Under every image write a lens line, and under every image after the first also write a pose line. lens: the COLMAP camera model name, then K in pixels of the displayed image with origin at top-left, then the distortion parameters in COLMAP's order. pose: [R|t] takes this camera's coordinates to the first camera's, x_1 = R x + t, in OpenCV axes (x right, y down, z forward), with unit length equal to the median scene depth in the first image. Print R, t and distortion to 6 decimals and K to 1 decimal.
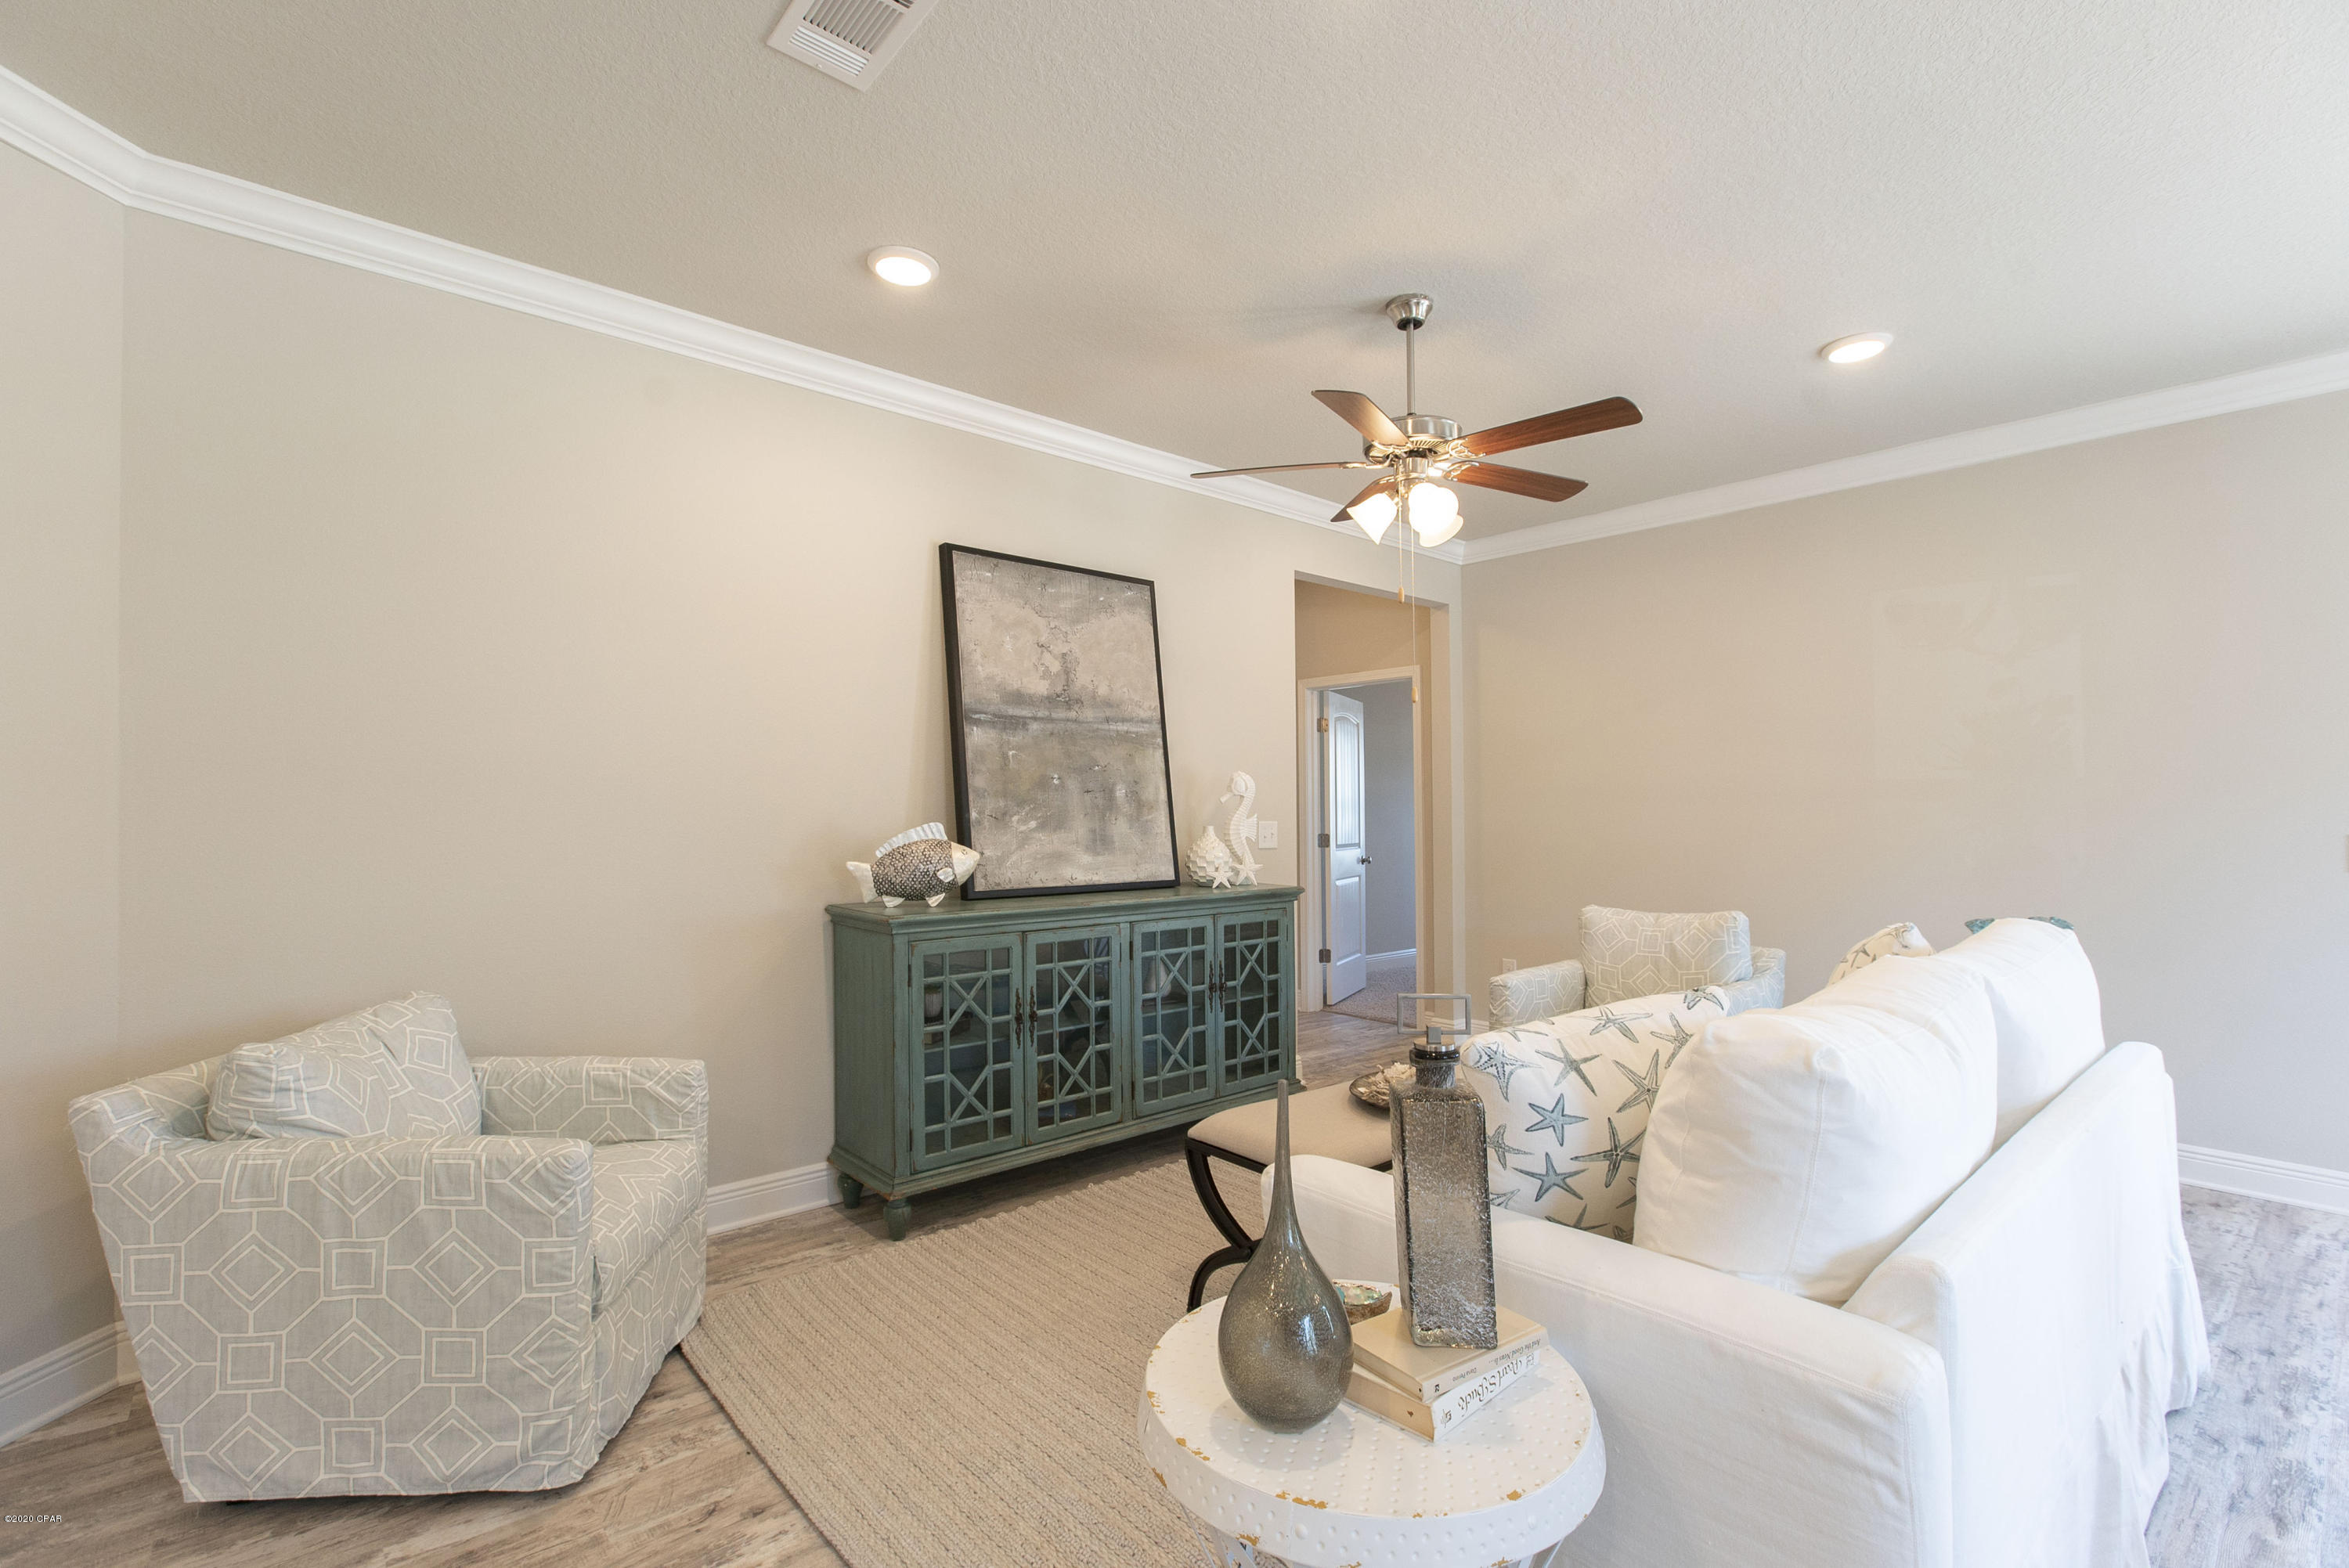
lens RADIAL K [[1048.2, 0, 1169.2], [0, 1048.2, 800.5], [0, 0, 1]] dist [0.000483, -0.000413]
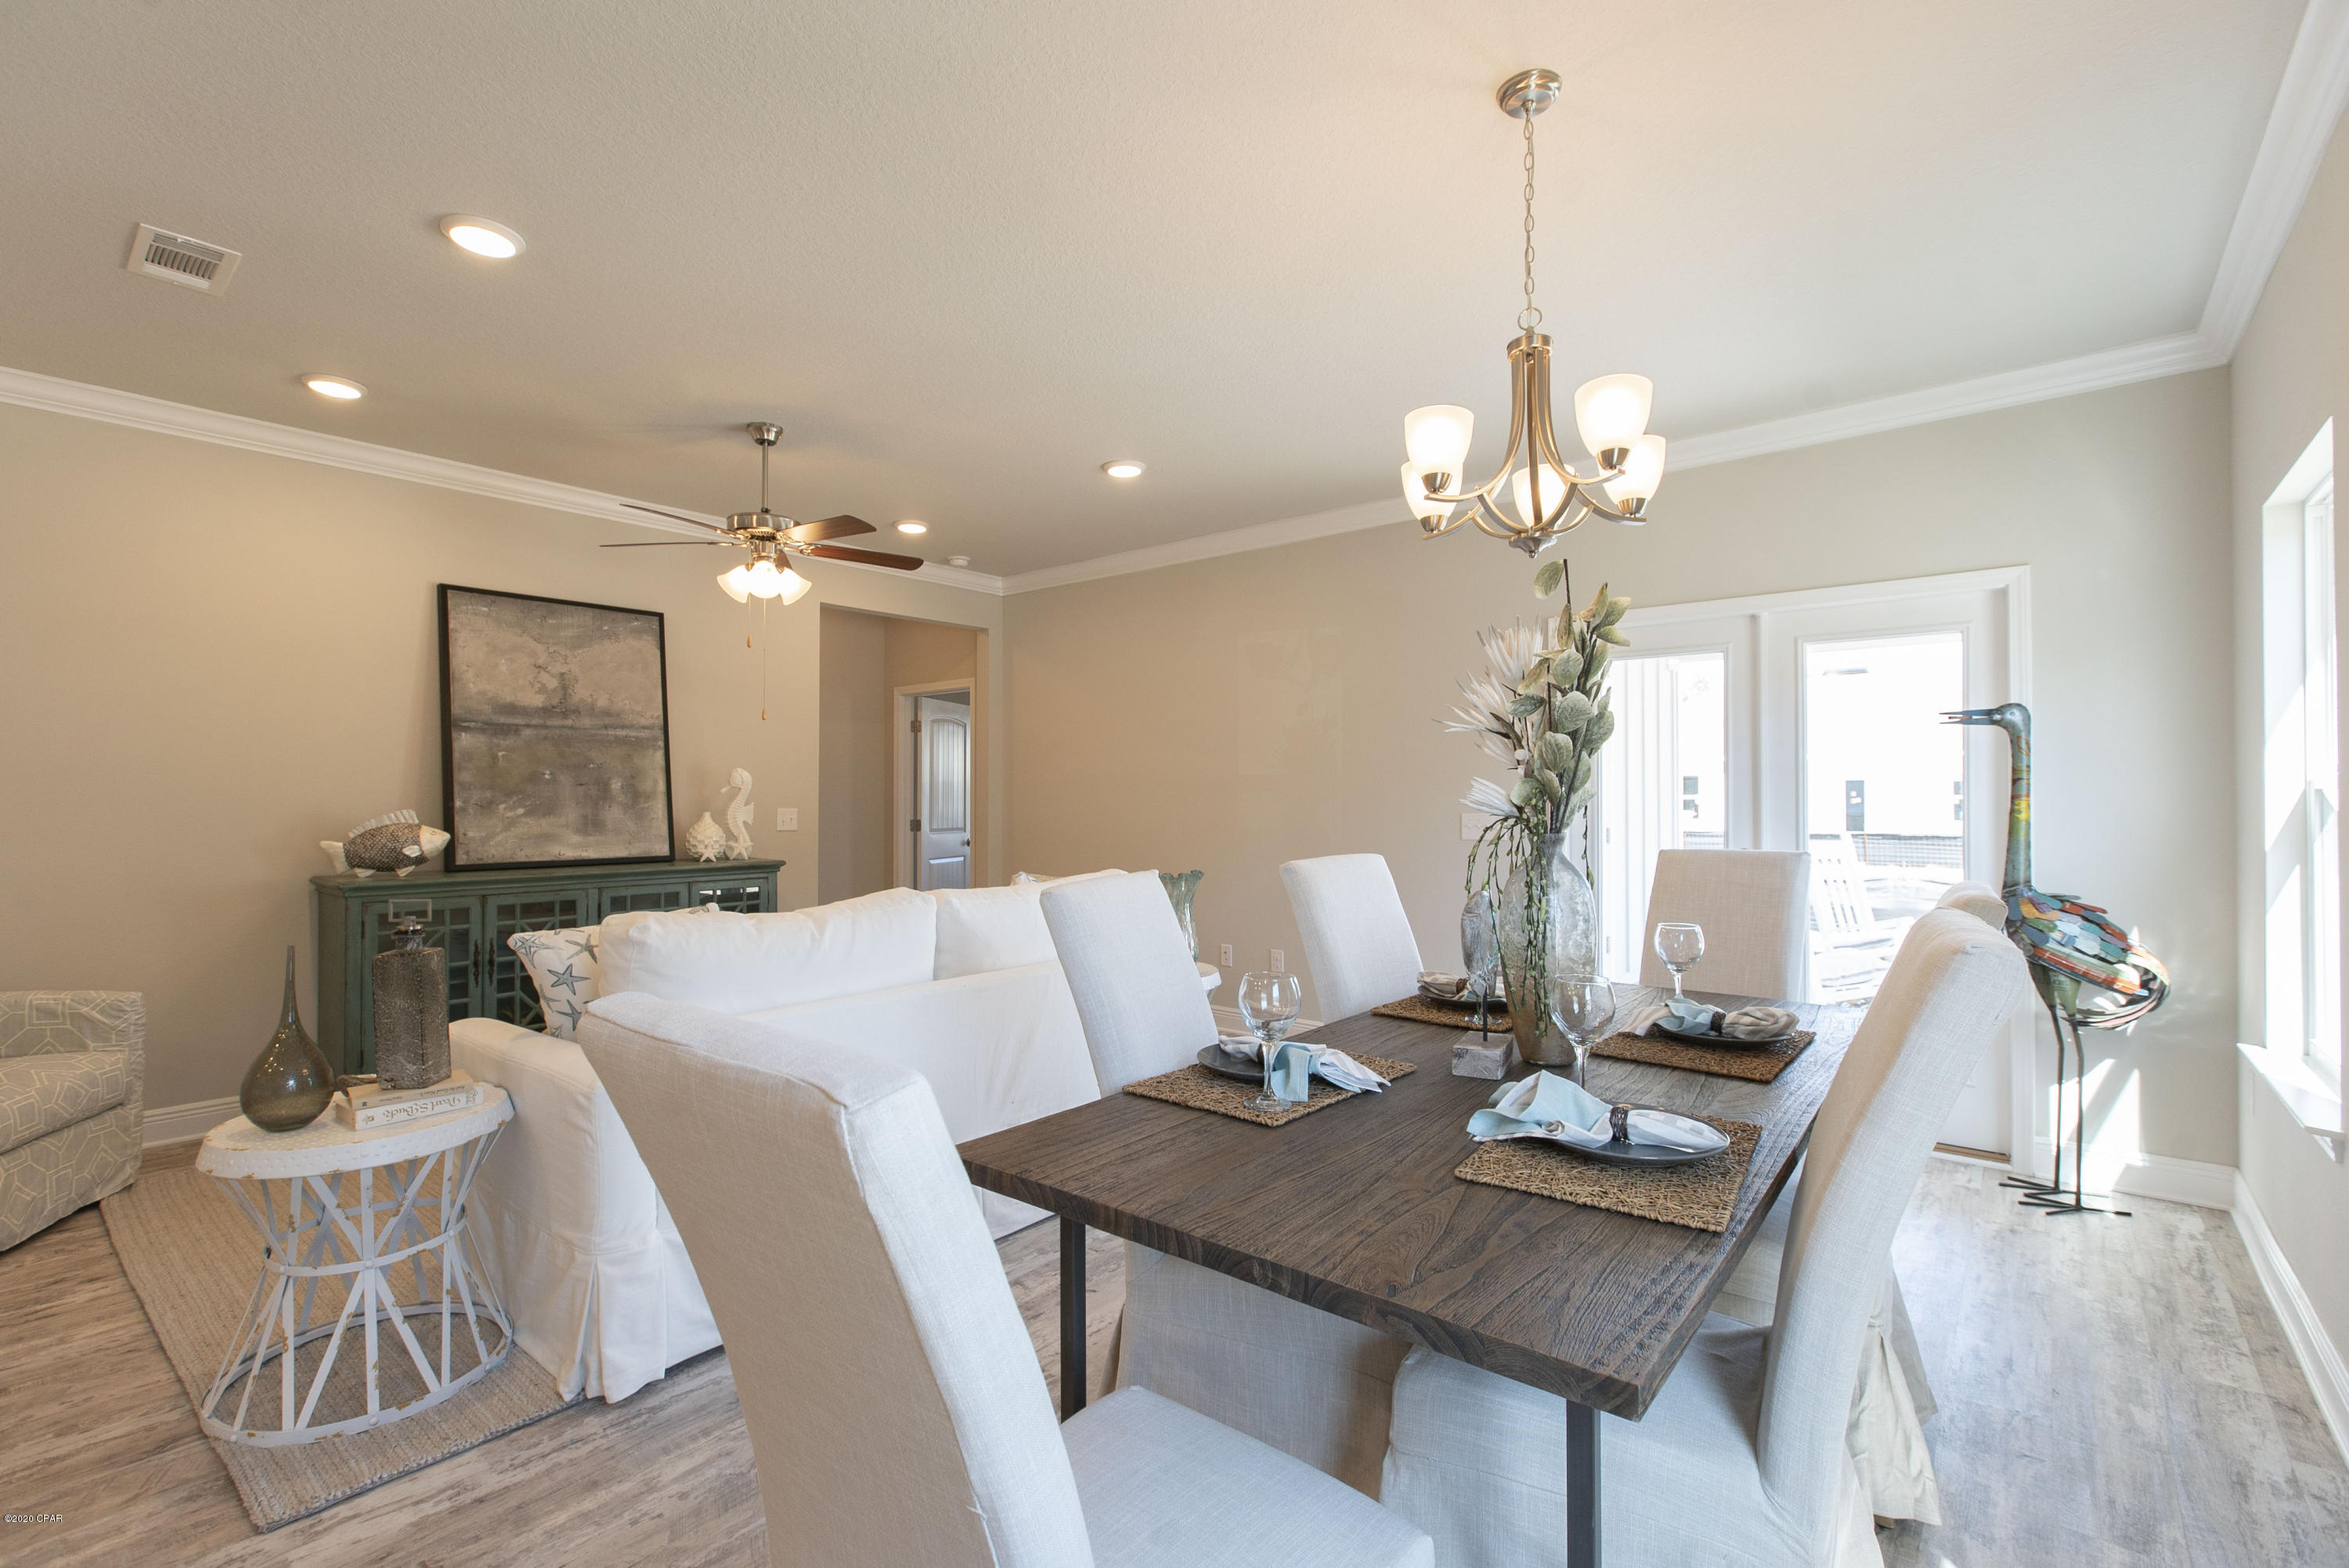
lens RADIAL K [[1048.2, 0, 1176.1], [0, 1048.2, 780.1], [0, 0, 1]] dist [0.000483, -0.000413]
pose [[0.988204, -0.000470, 0.153142, 0.445544], [0.001872, 0.999958, -0.009014, -0.001426], [-0.153132, 0.009194, 0.988163, -0.347081]]
